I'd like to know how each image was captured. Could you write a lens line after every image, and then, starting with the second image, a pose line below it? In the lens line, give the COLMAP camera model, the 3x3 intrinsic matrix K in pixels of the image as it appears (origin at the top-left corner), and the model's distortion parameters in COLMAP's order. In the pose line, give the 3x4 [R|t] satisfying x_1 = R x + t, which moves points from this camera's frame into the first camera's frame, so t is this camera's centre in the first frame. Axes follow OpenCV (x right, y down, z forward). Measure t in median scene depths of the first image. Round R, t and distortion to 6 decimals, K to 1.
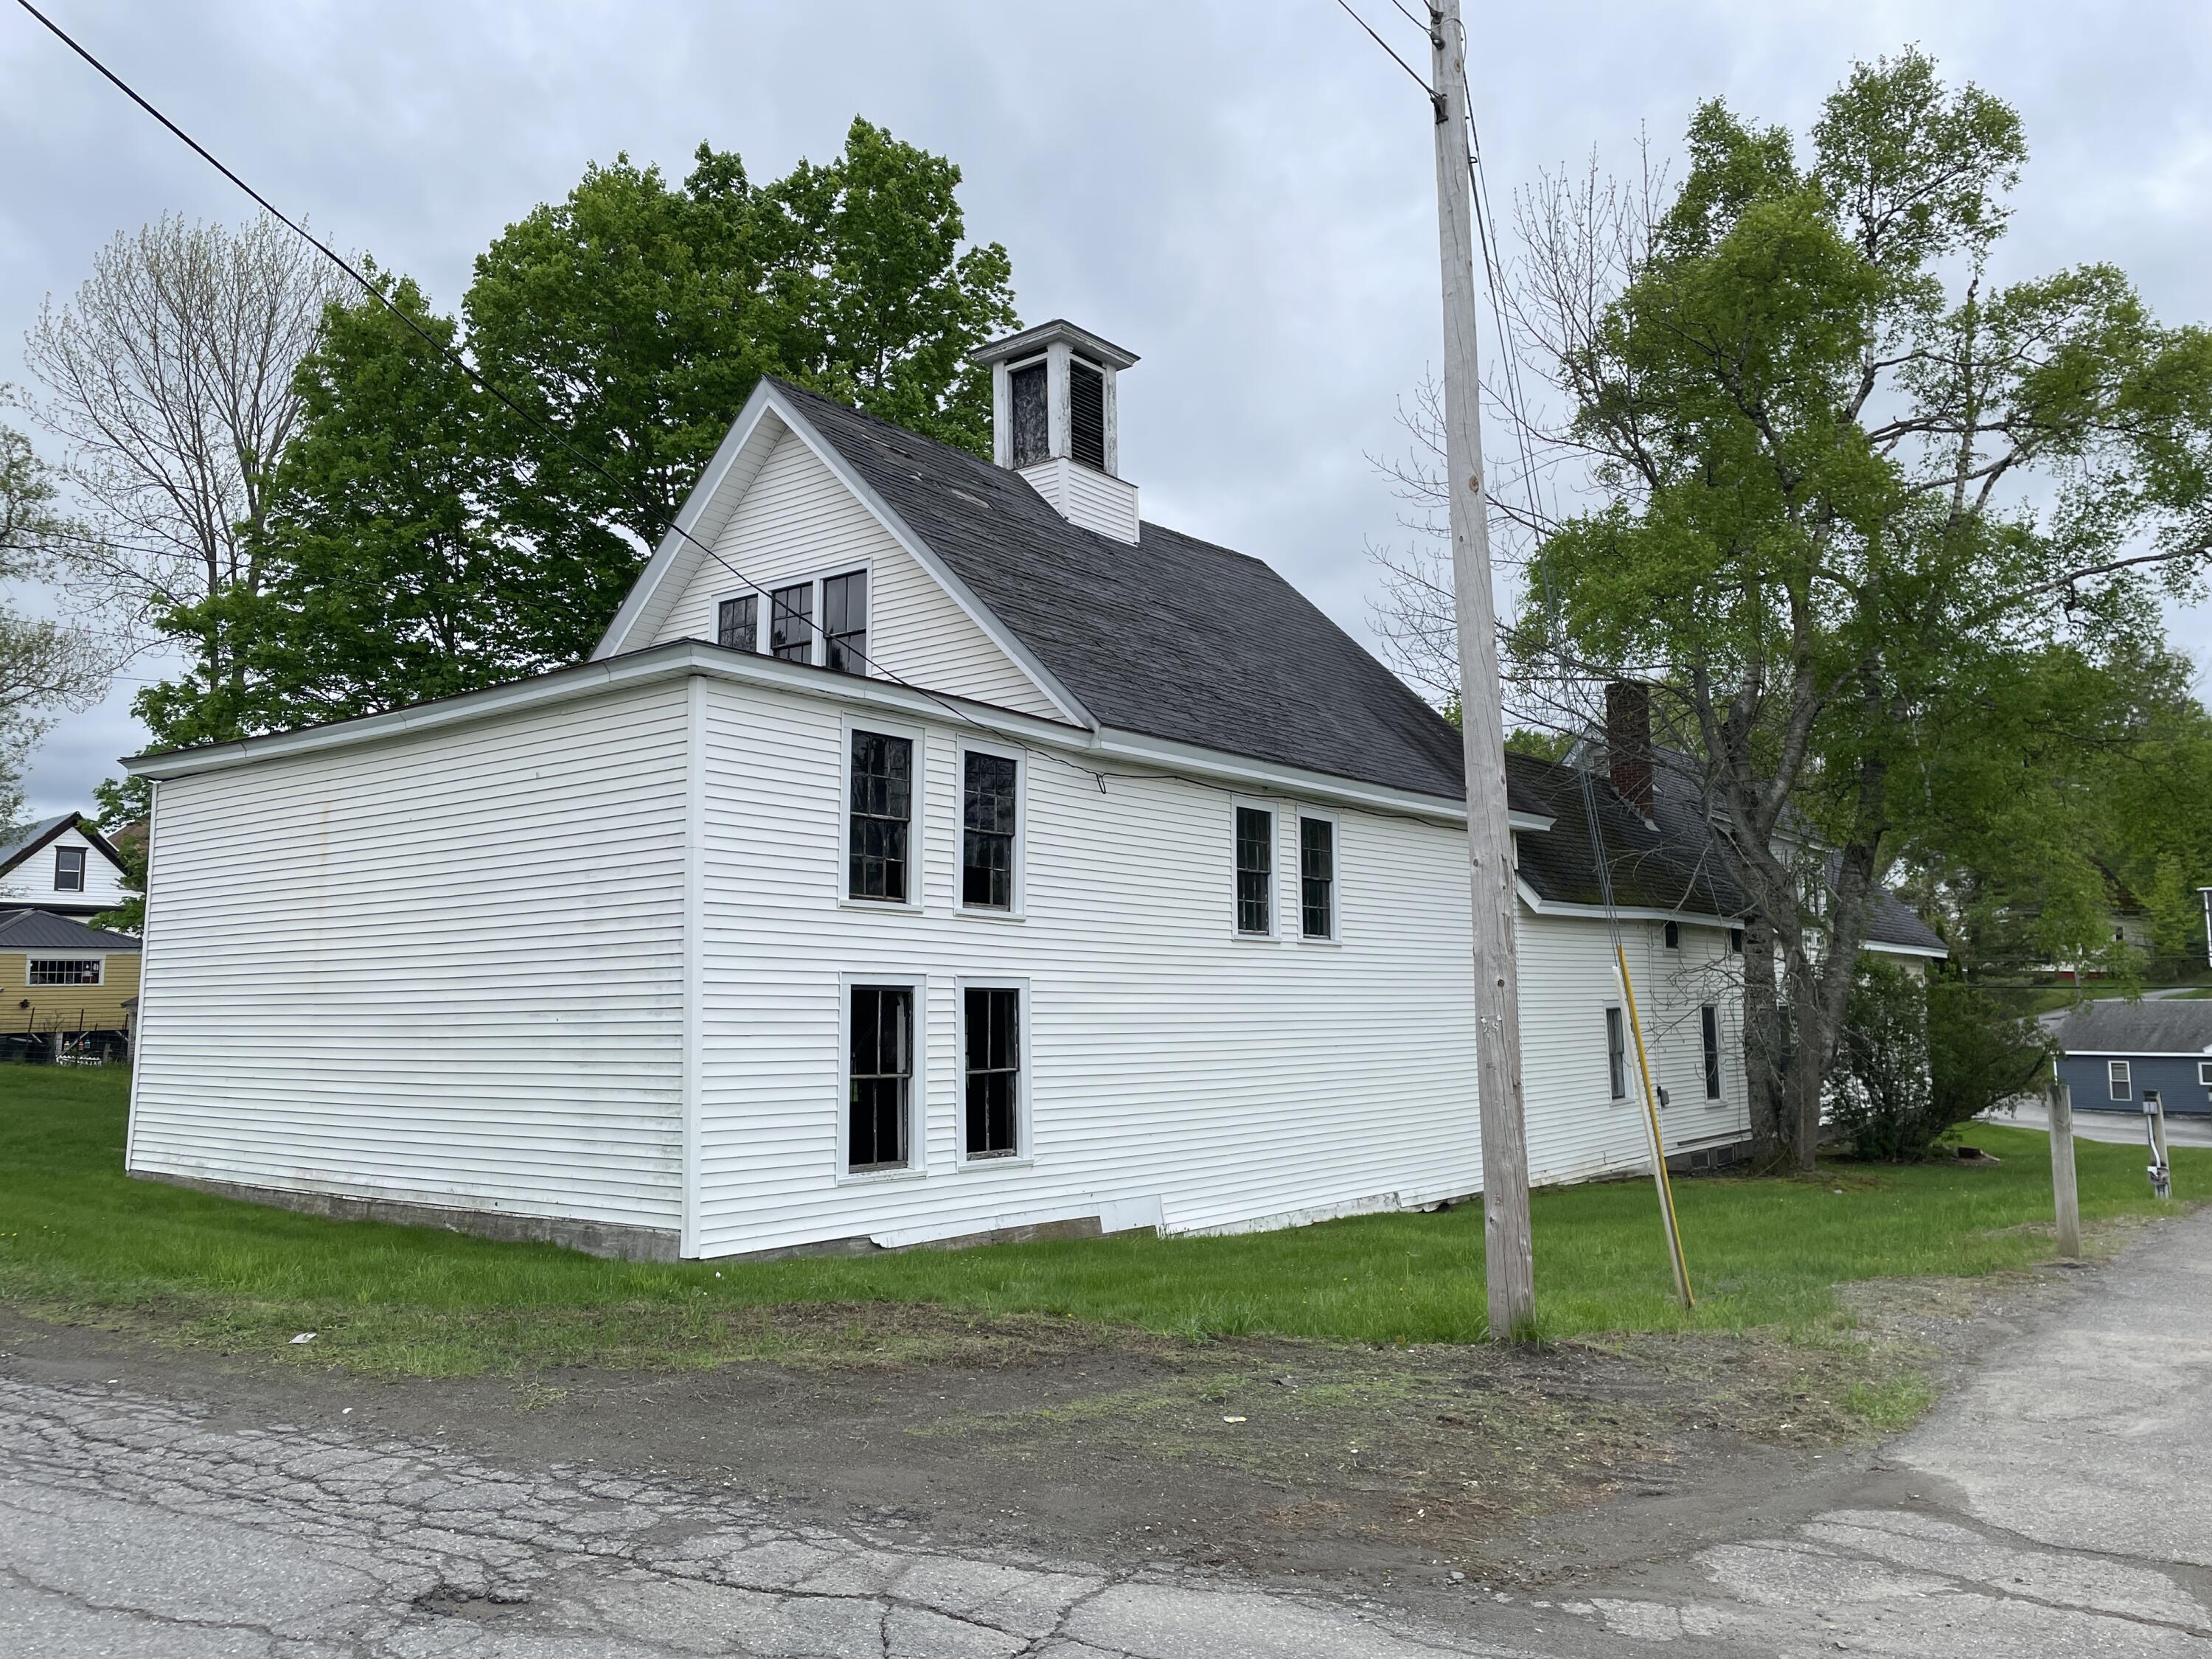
lens RADIAL K [[1664.5, 0, 1107.0], [0, 1664.5, 820.5], [0, 0, 1]] dist [-0.003165, -0.001406]
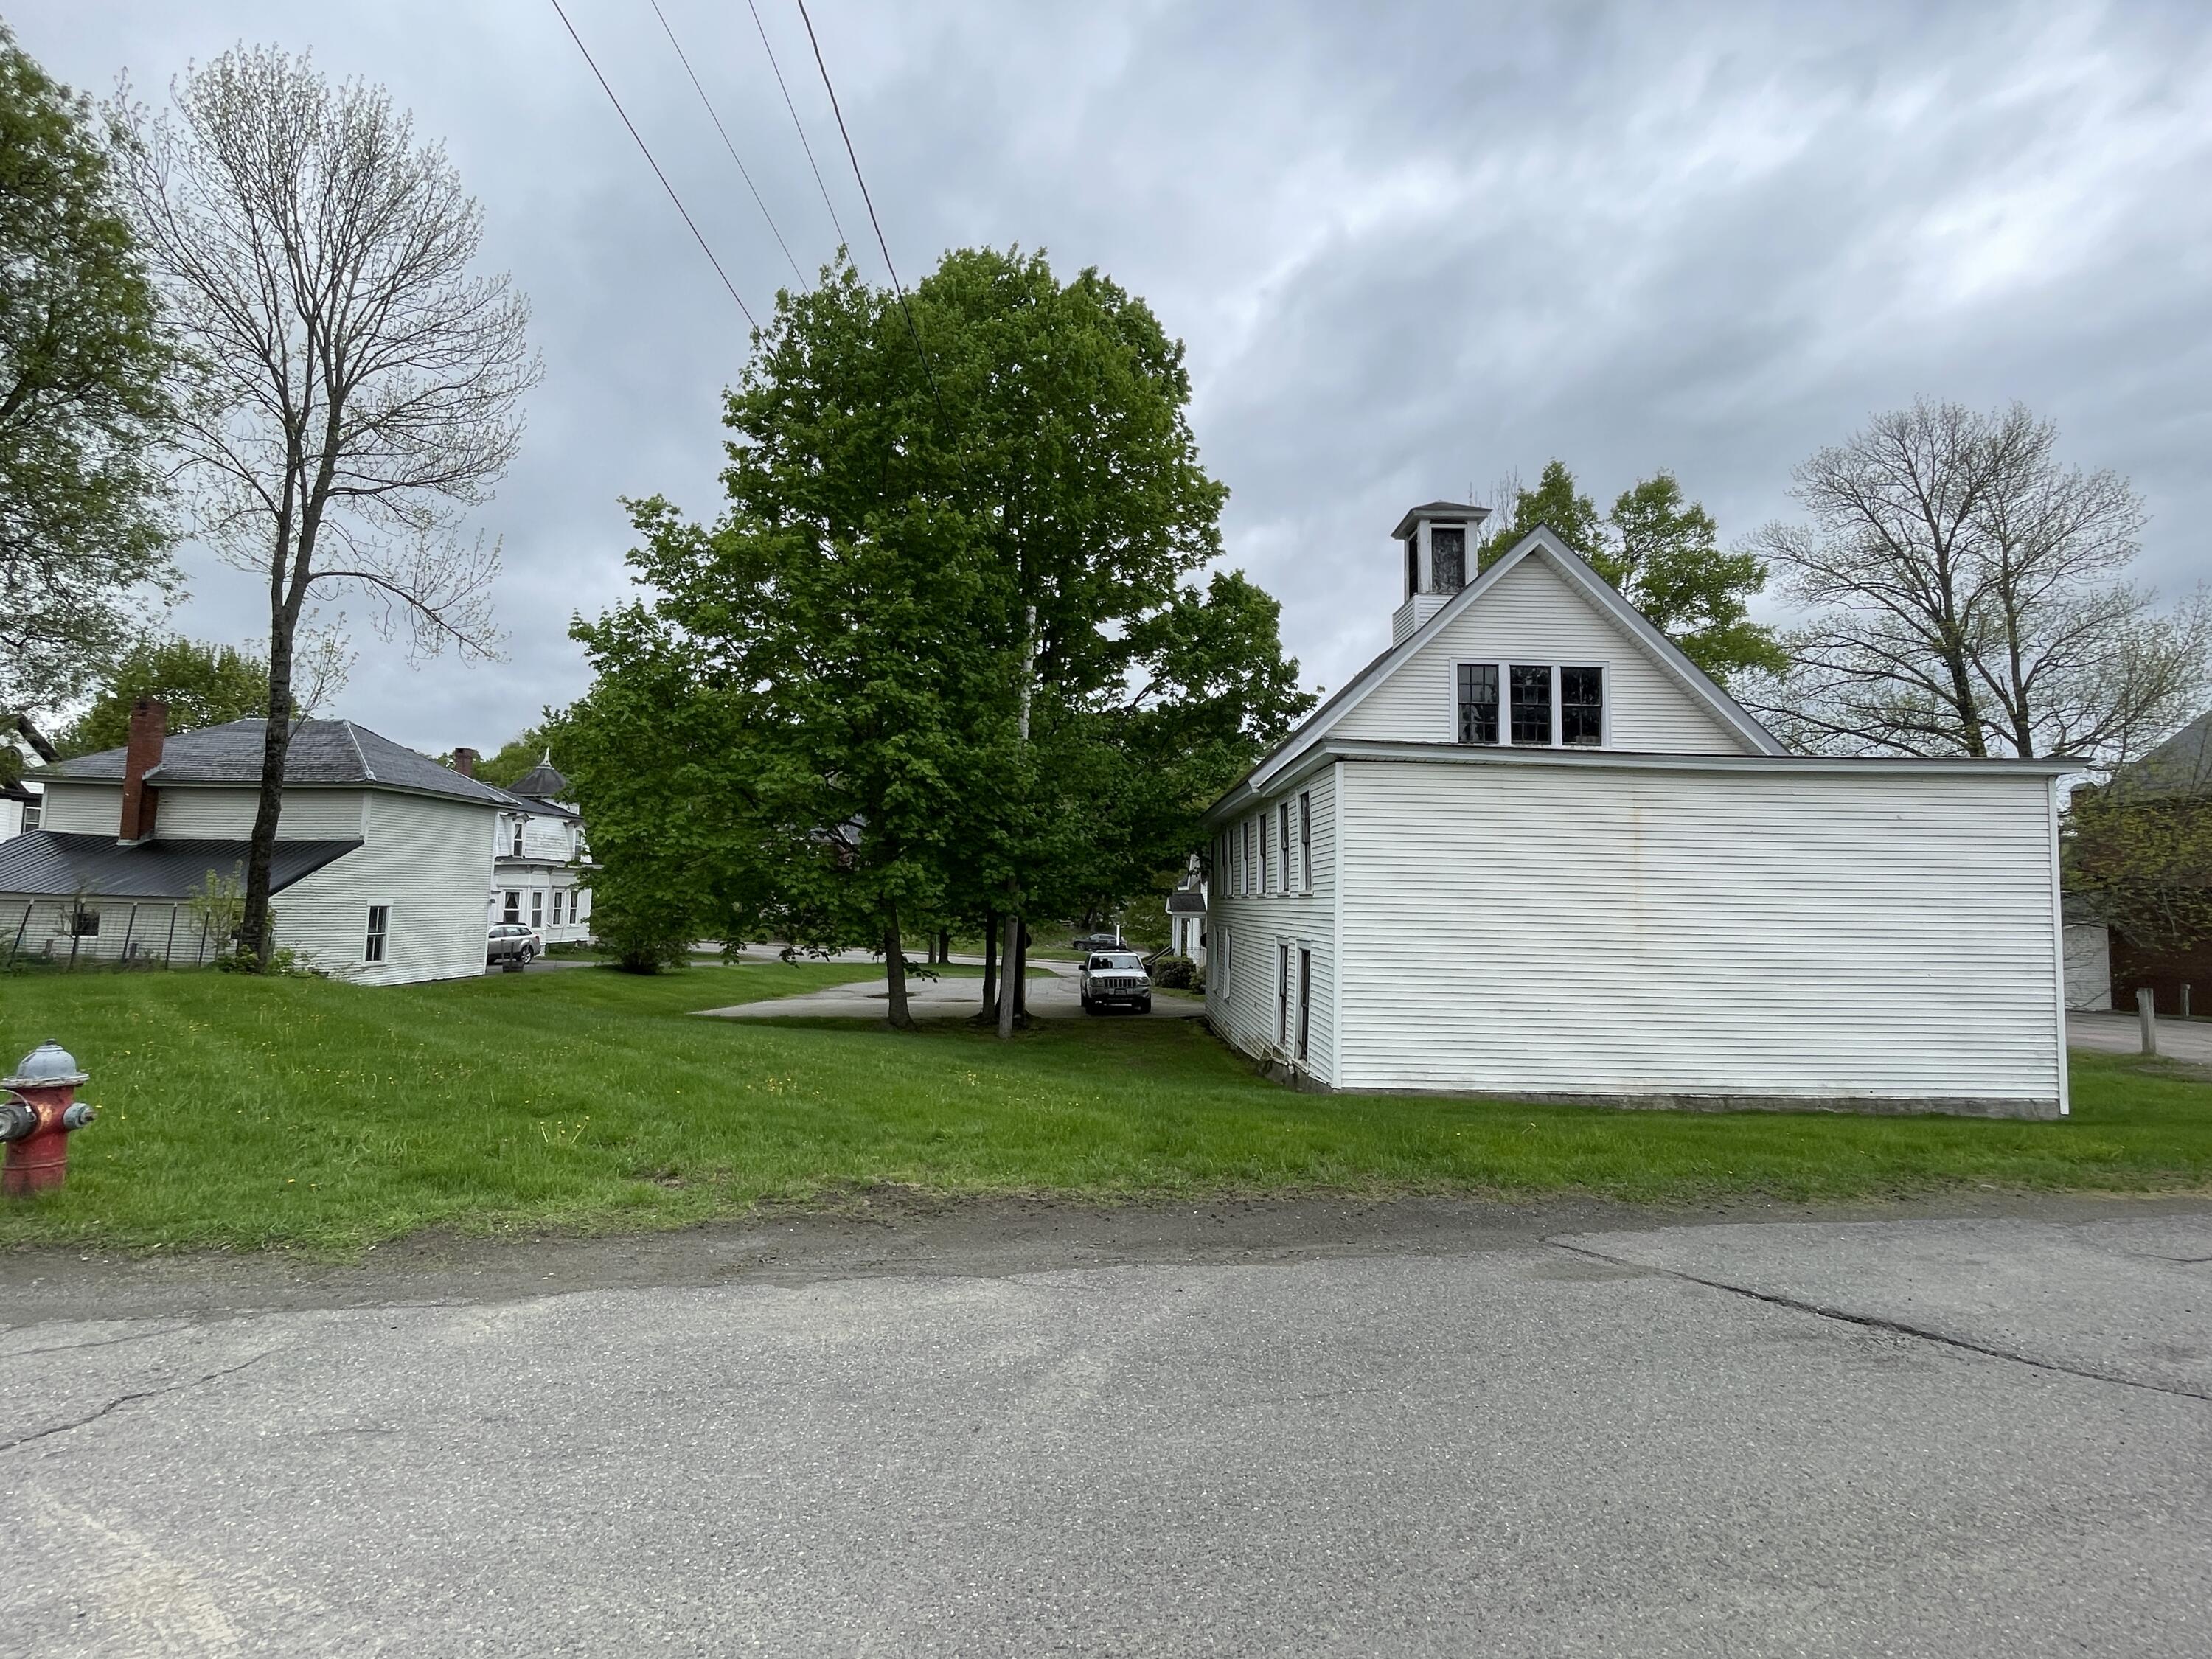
lens RADIAL K [[1045.7, 0, 1109.8], [0, 1045.7, 839.1], [0, 0, 1]] dist [0.000740, 0.000056]
pose [[0.789243, 0.058427, 0.611295, -1.457402], [-0.095509, 0.995029, 0.028207, 0.034109], [-0.606608, -0.080647, 0.790900, 0.642313]]
